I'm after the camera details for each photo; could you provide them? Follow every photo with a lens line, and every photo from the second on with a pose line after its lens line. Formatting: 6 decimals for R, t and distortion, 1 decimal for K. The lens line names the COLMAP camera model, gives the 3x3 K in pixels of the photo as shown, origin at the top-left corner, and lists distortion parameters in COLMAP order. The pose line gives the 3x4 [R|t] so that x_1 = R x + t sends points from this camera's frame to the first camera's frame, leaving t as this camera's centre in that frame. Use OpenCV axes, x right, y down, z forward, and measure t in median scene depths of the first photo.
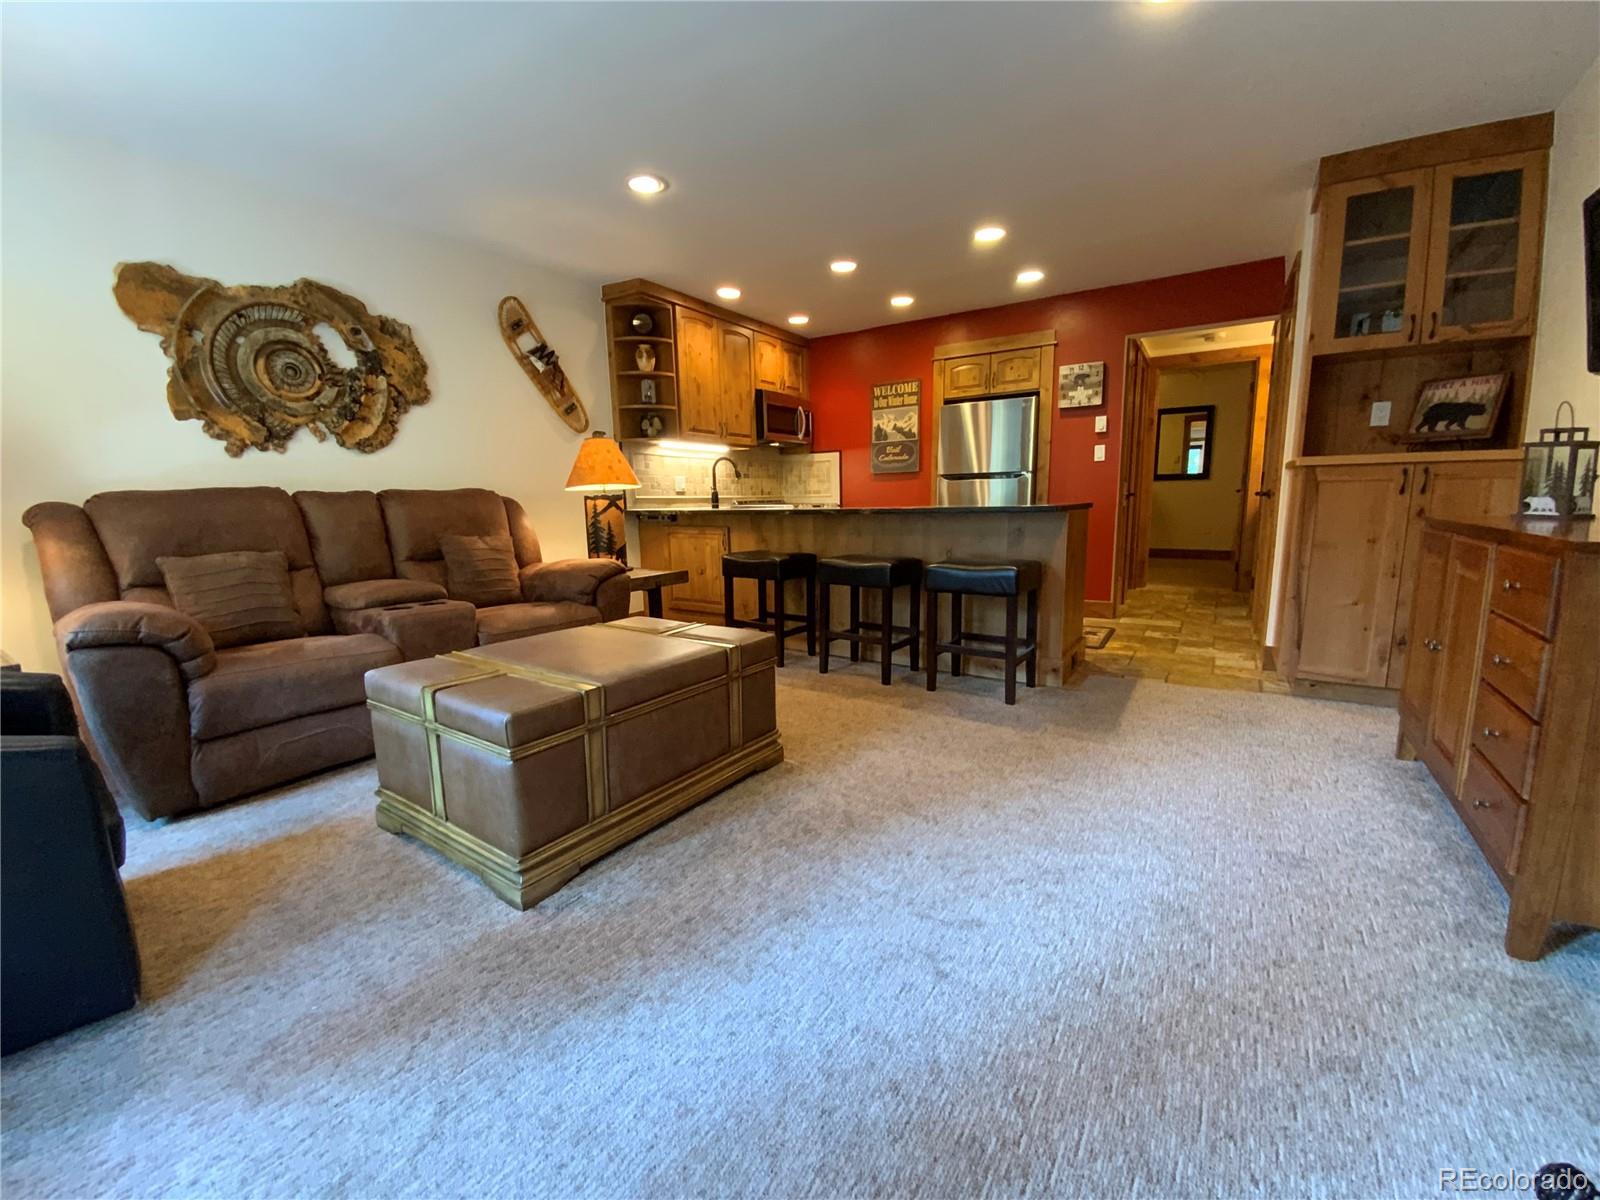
lens RADIAL K [[643.5, 0, 798.4], [0, 643.5, 606.4], [0, 0, 1]] dist [0.019228, -0.016850]
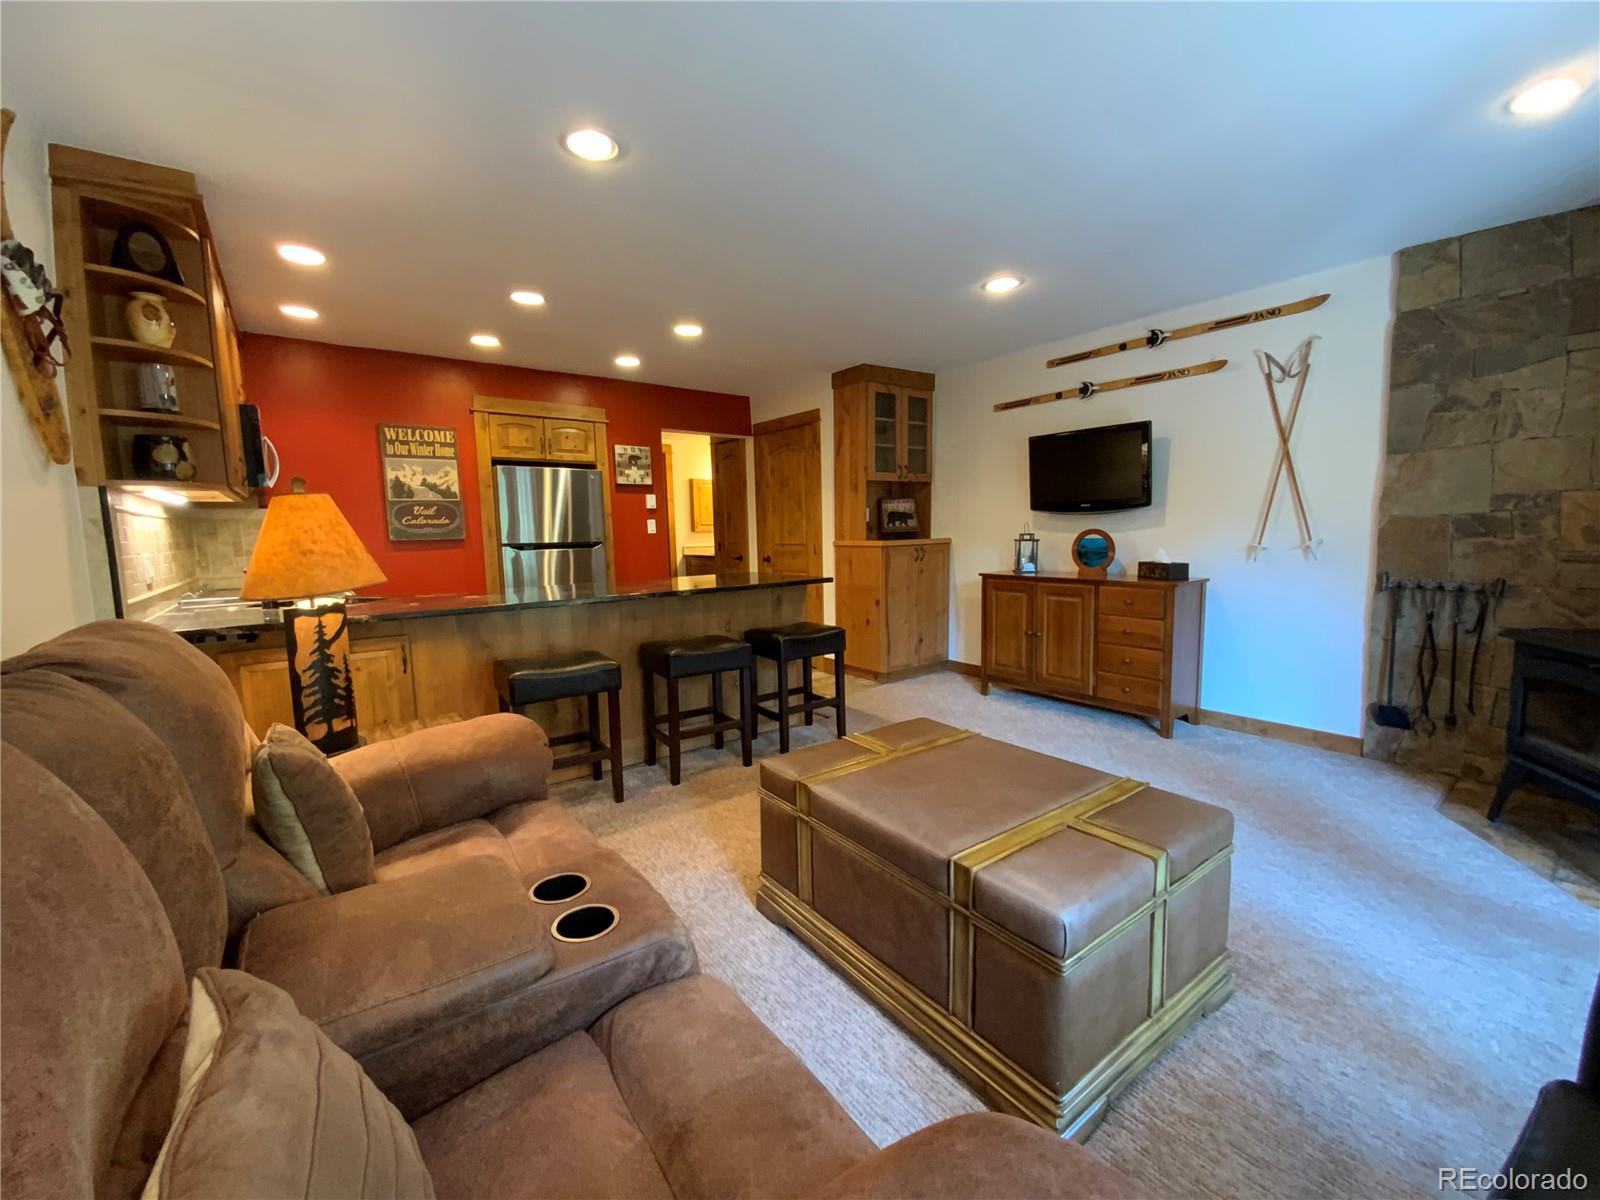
lens RADIAL K [[643.5, 0, 799.1], [0, 643.5, 607.9], [0, 0, 1]] dist [0.019228, -0.016850]
pose [[0.339419, -0.102099, 0.935078, -0.672606], [0.168447, 0.984620, 0.046365, -0.137007], [-0.925430, 0.141773, 0.351397, 0.502952]]
